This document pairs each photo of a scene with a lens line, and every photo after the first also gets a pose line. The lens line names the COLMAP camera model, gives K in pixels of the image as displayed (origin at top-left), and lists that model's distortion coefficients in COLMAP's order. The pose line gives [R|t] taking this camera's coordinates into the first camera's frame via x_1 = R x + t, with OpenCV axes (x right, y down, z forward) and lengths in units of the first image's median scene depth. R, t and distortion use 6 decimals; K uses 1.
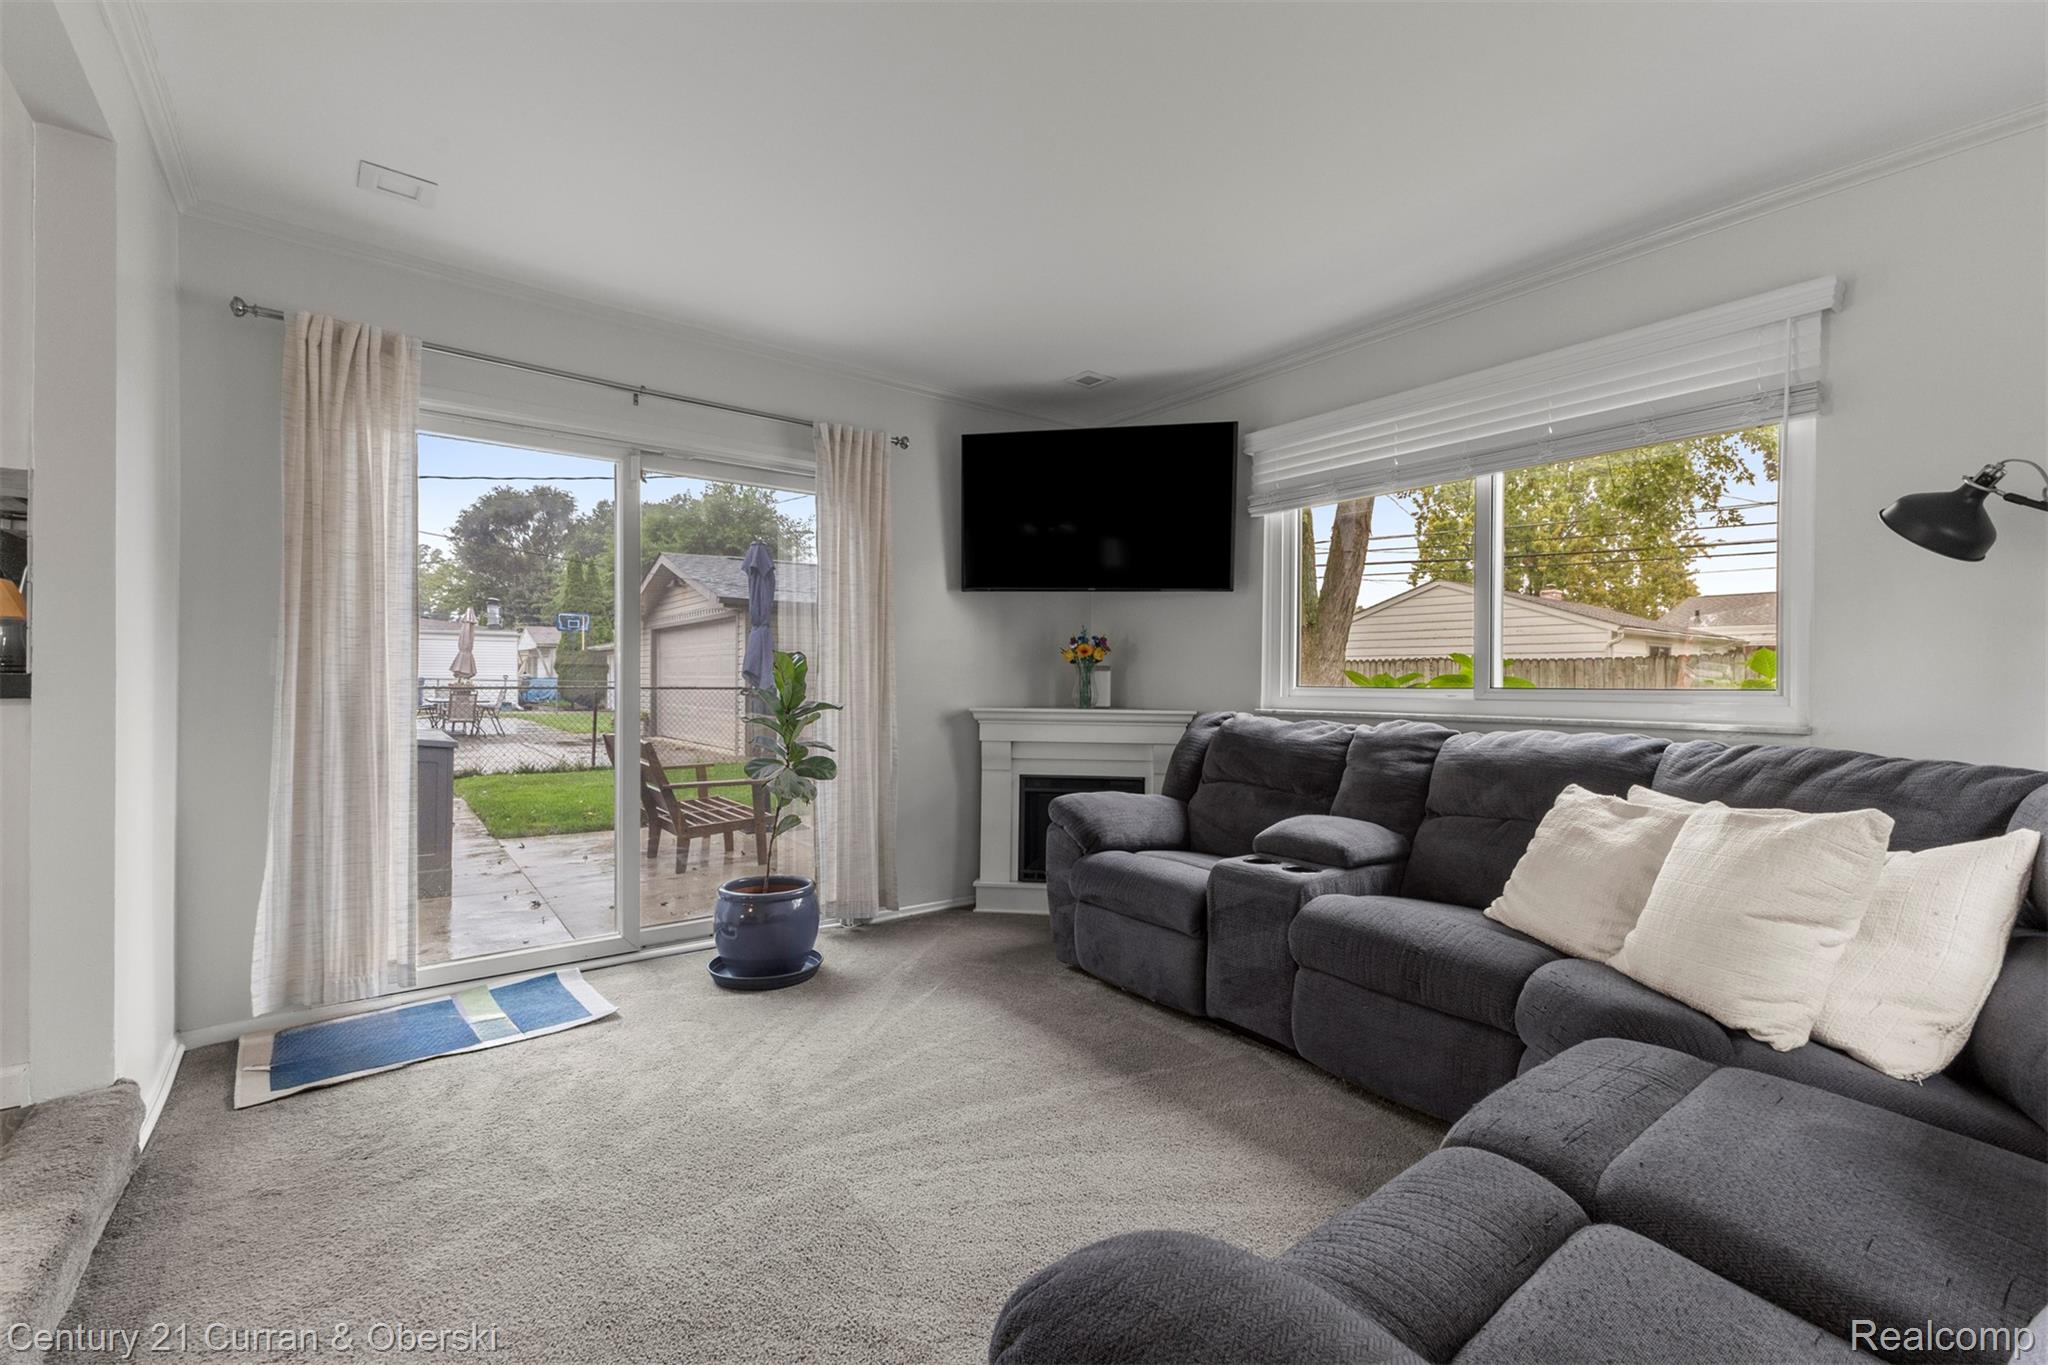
lens RADIAL K [[884.1, 0, 1036.2], [0, 884.1, 687.8], [0, 0, 1]] dist [0.008546, -0.003261]
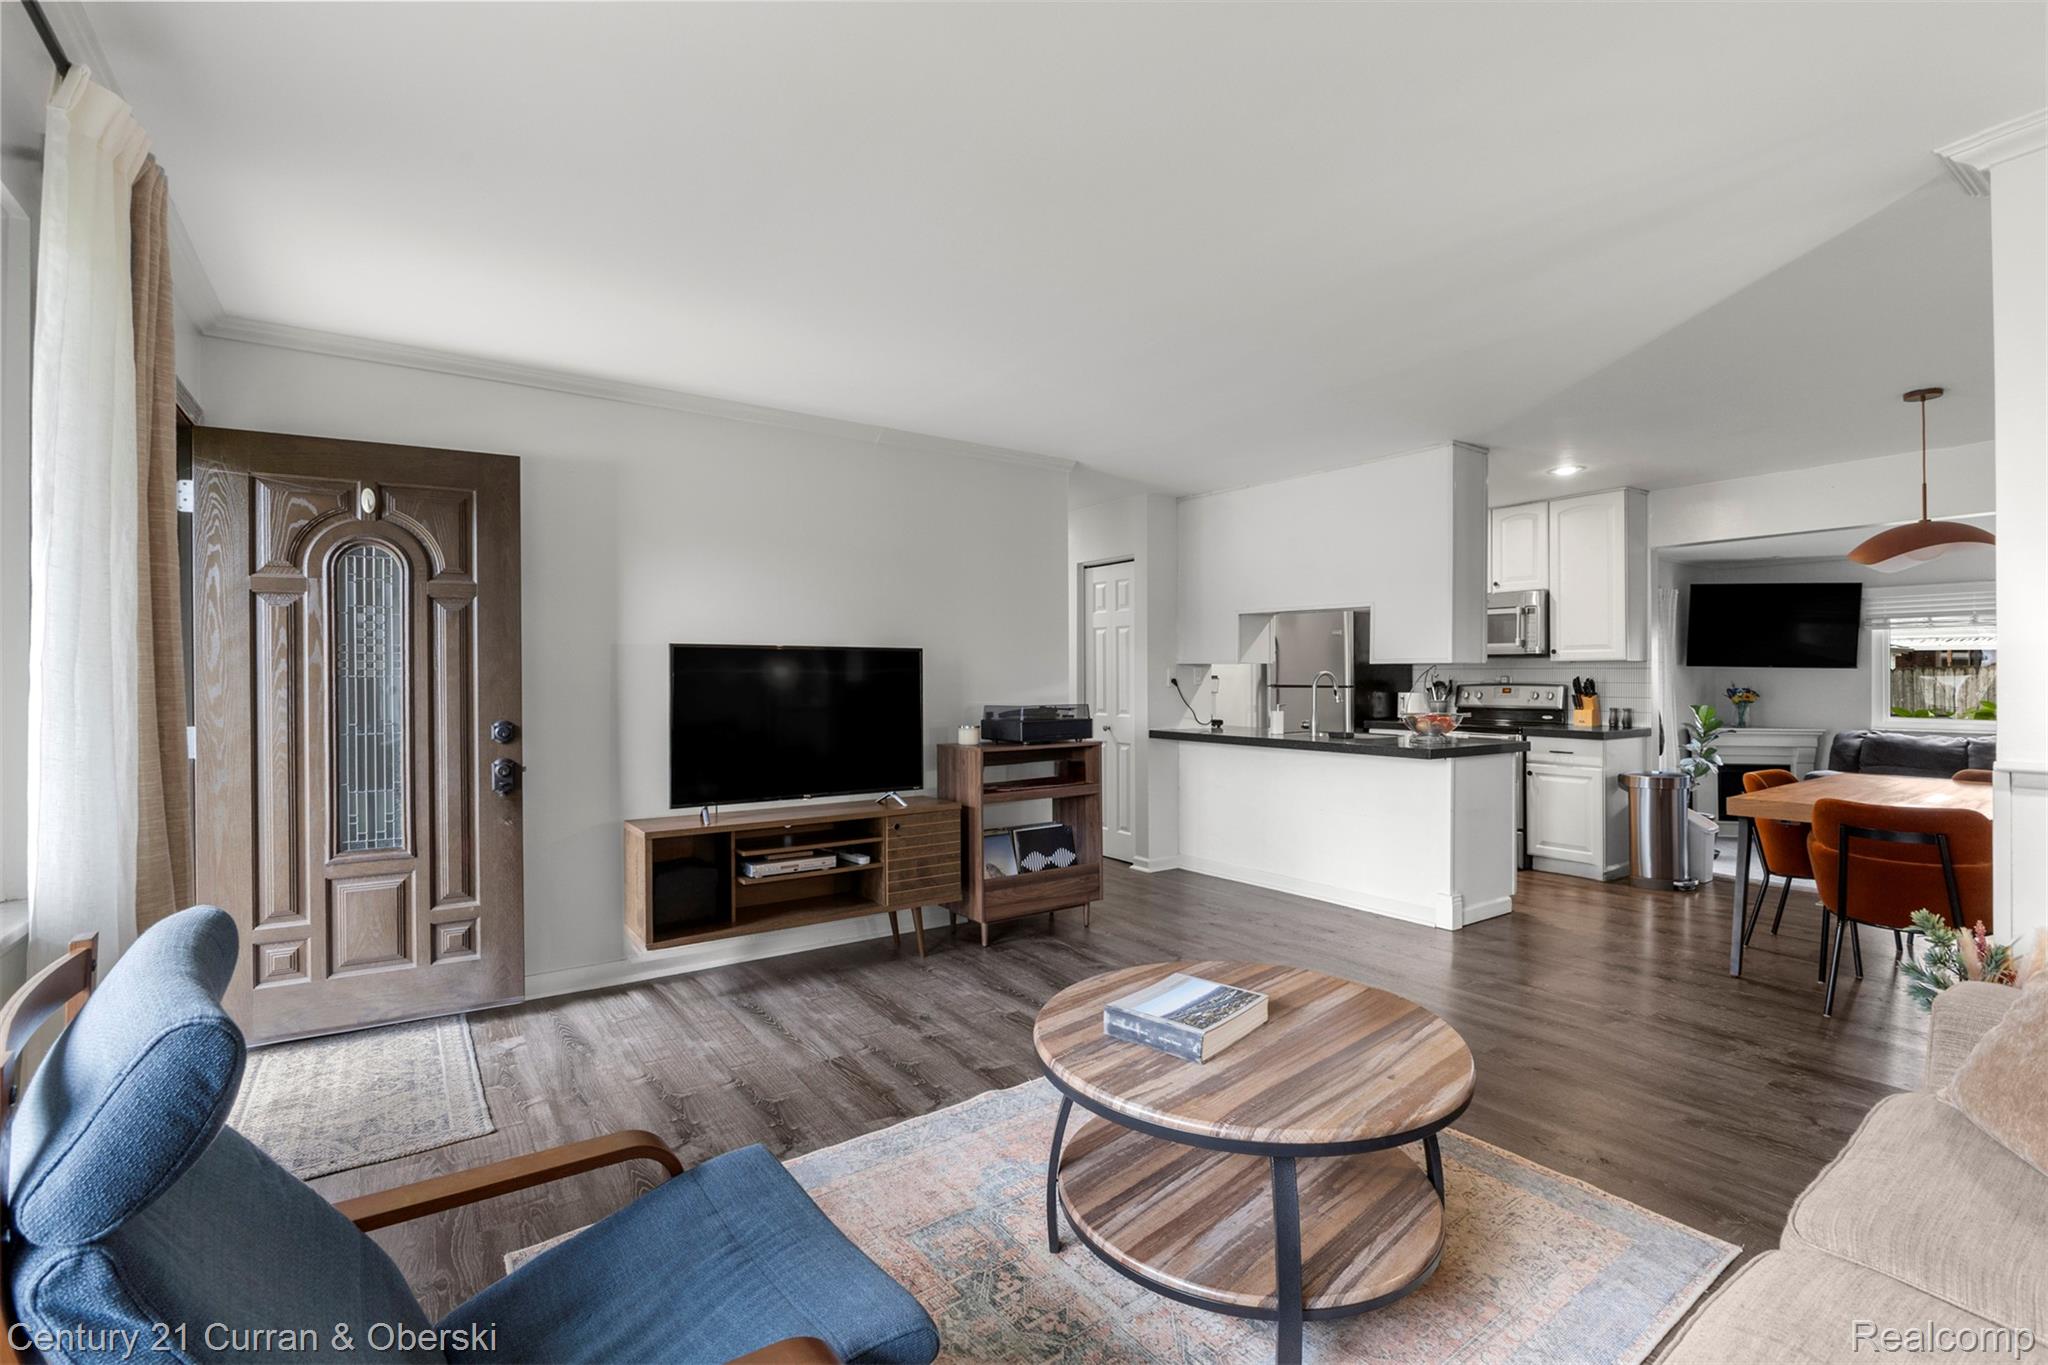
lens RADIAL K [[915.3, 0, 1026.5], [0, 915.3, 671.2], [0, 0, 1]] dist [-0.009922, 0.000570]
pose [[0.999287, -0.007236, -0.037066, -1.974278], [0.006727, 0.999882, -0.013839, -0.112349], [0.037162, 0.013580, 0.999217, -1.379621]]
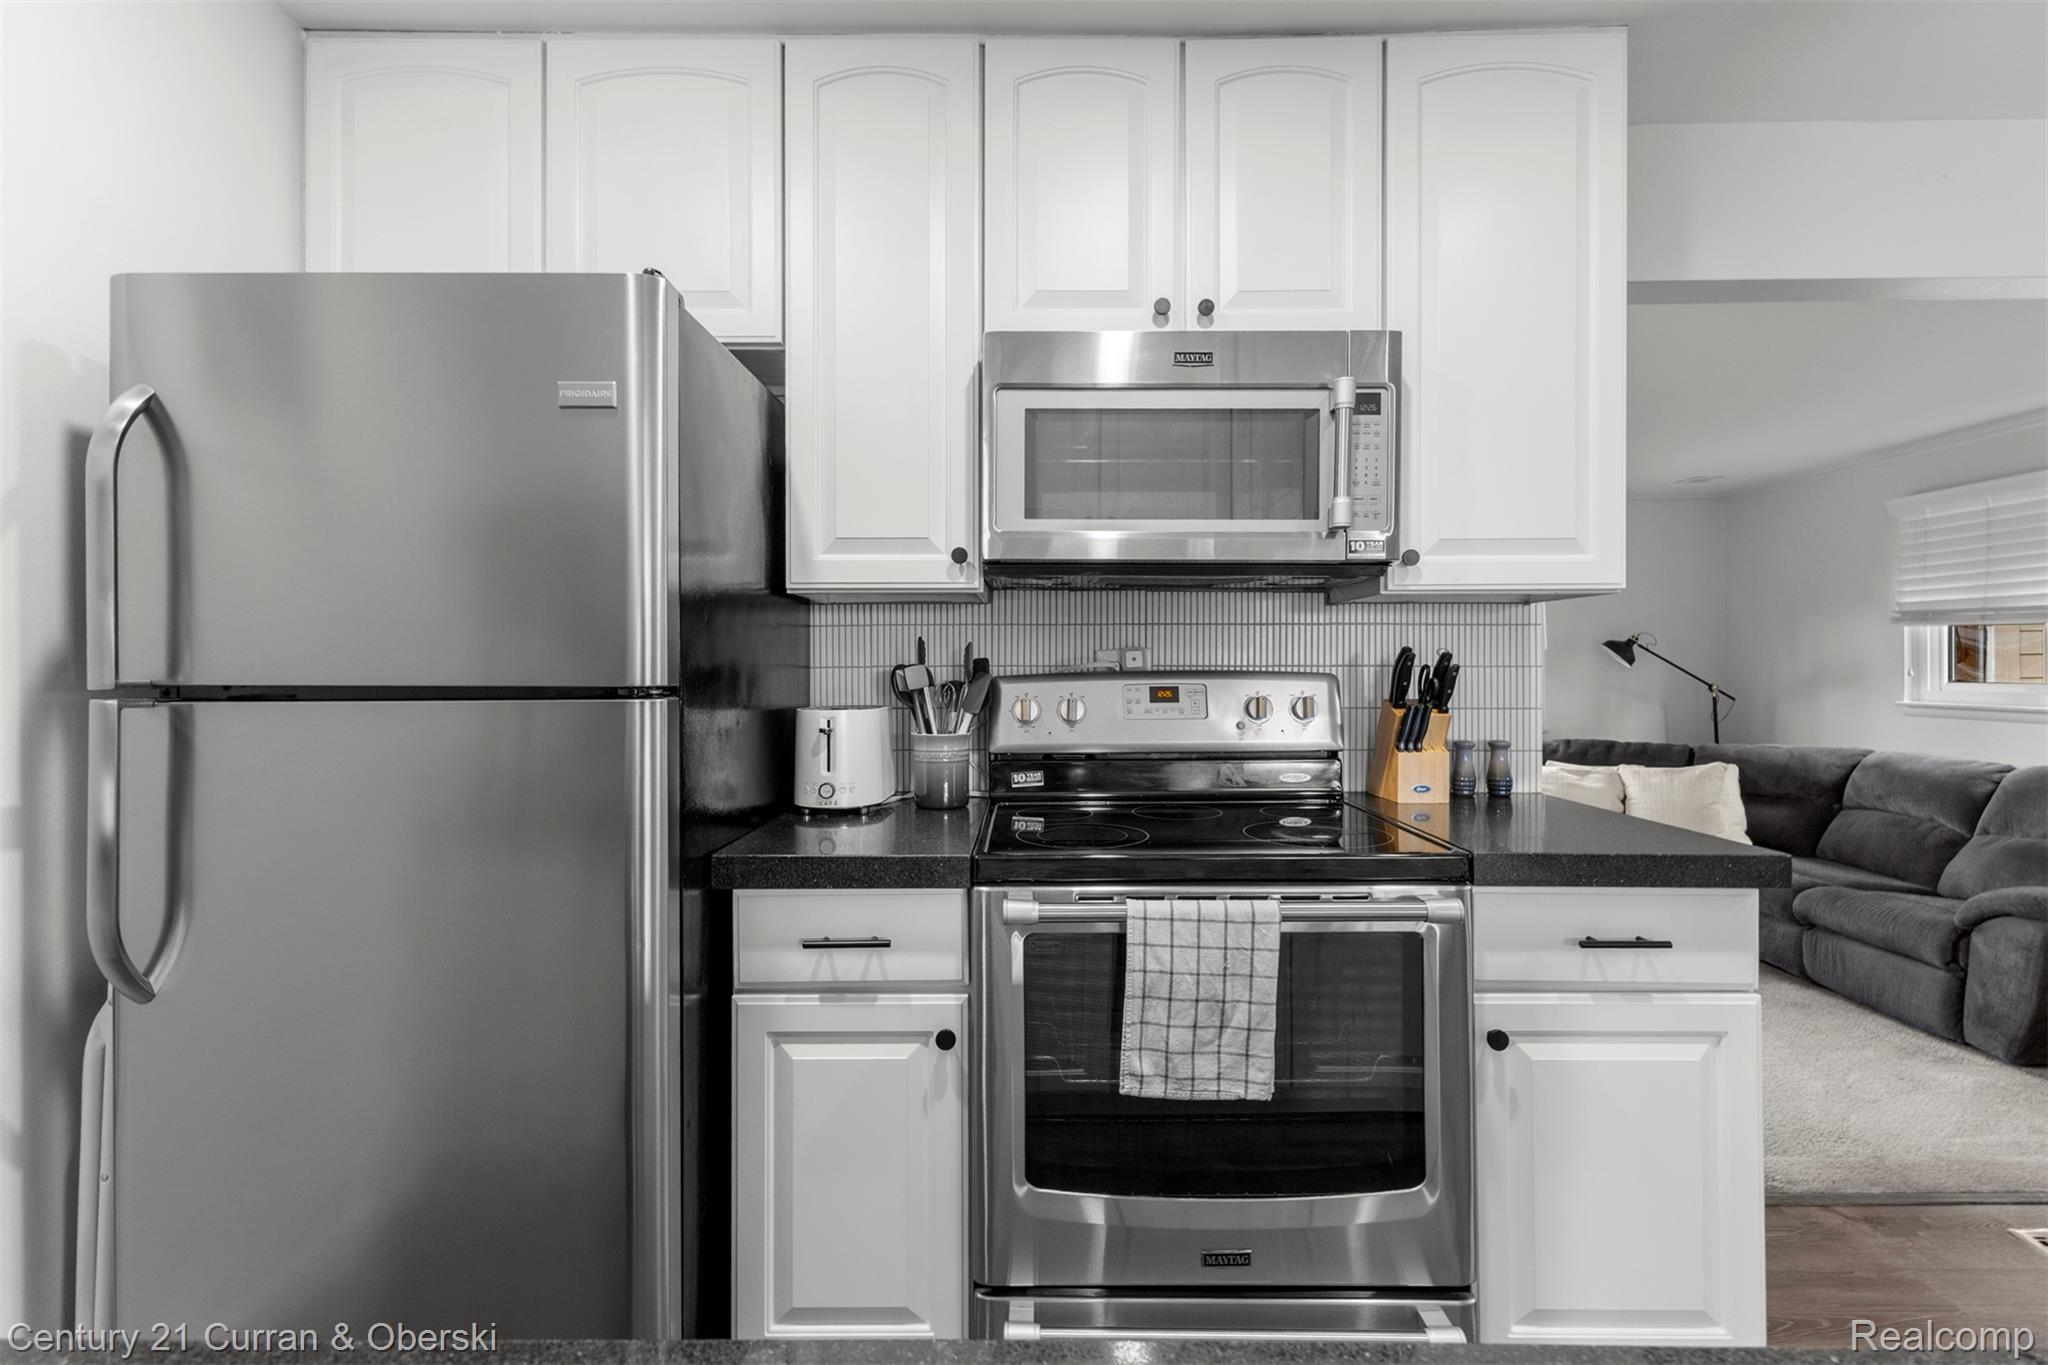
lens RADIAL K [[884.1, 0, 1023.7], [0, 884.1, 667.1], [0, 0, 1]] dist [0.008546, -0.003261]
pose [[0.613762, -0.007310, 0.789457, -1.479864], [0.014023, 0.999900, -0.001643, -0.108673], [-0.789366, 0.012078, 0.613804, 0.527063]]
